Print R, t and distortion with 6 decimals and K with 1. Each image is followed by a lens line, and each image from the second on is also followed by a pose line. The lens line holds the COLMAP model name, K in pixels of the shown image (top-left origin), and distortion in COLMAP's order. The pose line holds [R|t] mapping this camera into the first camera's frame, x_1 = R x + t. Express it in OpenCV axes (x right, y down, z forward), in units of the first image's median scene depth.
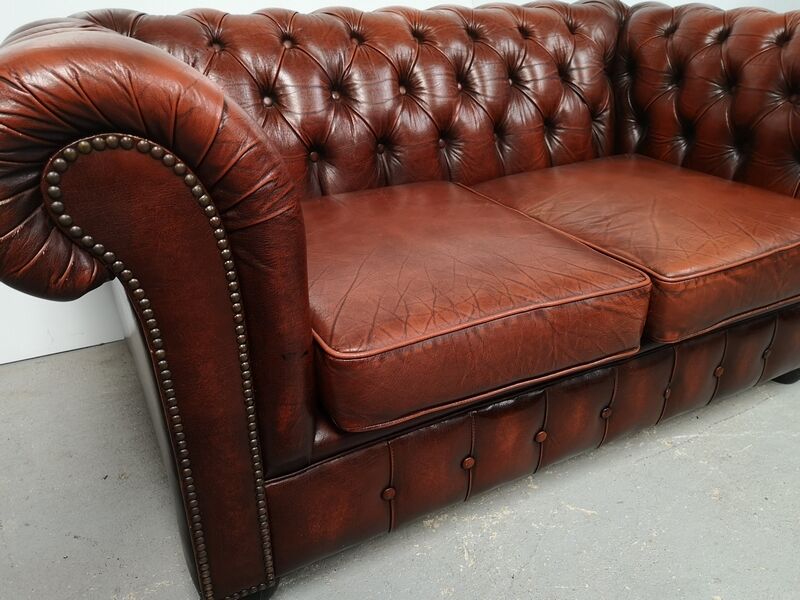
lens RADIAL K [[618.9, 0, 398.9], [0, 618.9, 298.8], [0, 0, 1]] dist [0.034881, -0.045840]
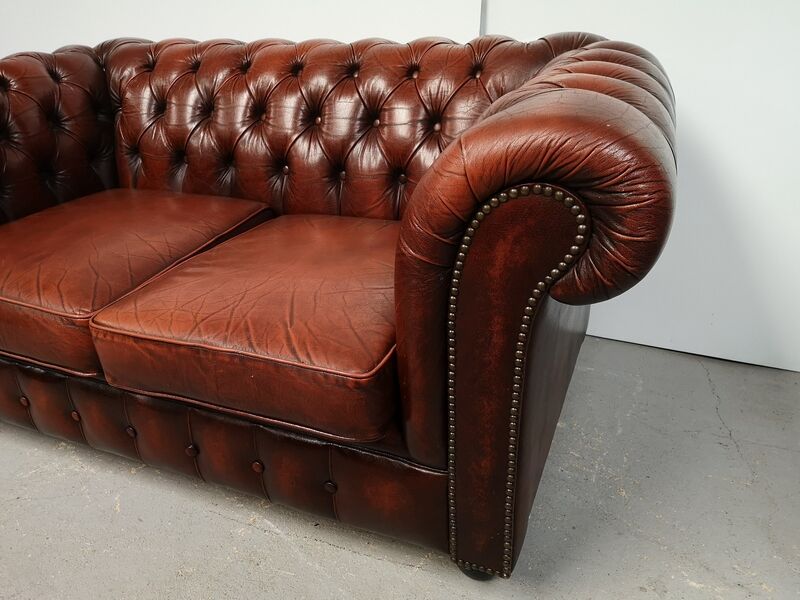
lens RADIAL K [[618.9, 0, 402.5], [0, 618.9, 300.6], [0, 0, 1]] dist [0.034881, -0.045840]
pose [[0.652213, 0.326015, -0.684348, 1.406704], [-0.311286, 0.938348, 0.150349, -0.368019], [0.691173, 0.114968, 0.713486, 0.560660]]
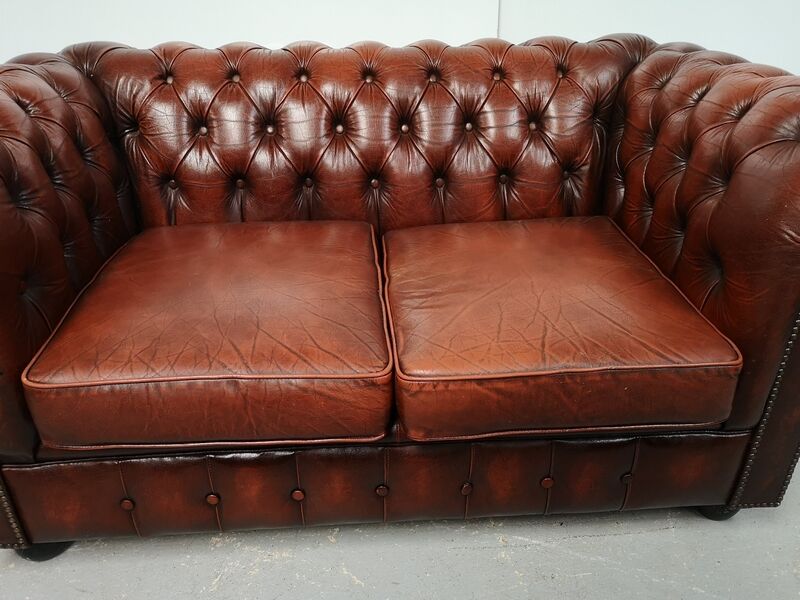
lens RADIAL K [[618.9, 0, 399.5], [0, 618.9, 301.8], [0, 0, 1]] dist [0.034881, -0.045840]
pose [[0.919294, 0.190711, -0.344278, 0.683126], [-0.177934, 0.981644, 0.068657, -0.193786], [0.351052, -0.001857, 0.936354, 0.100633]]
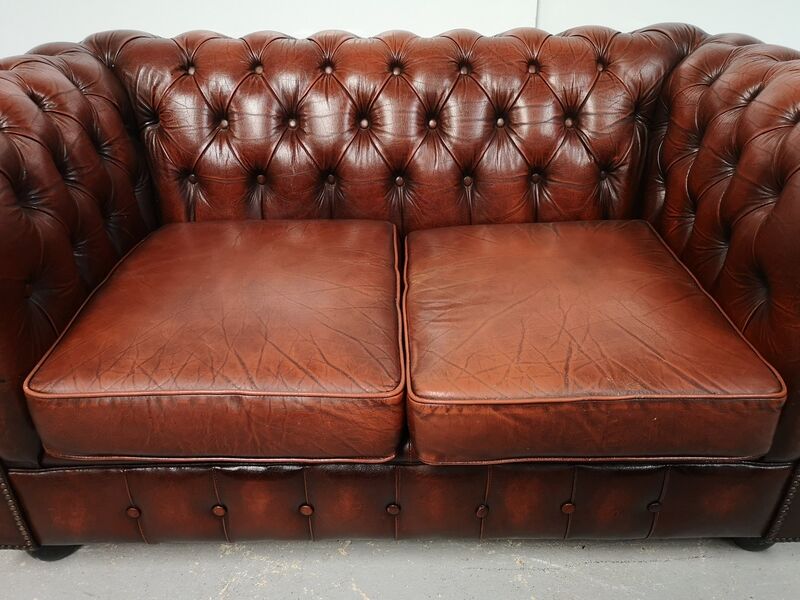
lens RADIAL K [[618.9, 0, 402.3], [0, 618.9, 300.7], [0, 0, 1]] dist [0.034881, -0.045840]
pose [[0.893501, 0.225545, -0.388310, 0.683513], [-0.199432, 0.974065, 0.106880, -0.242663], [0.402346, -0.018055, 0.915310, 0.162462]]
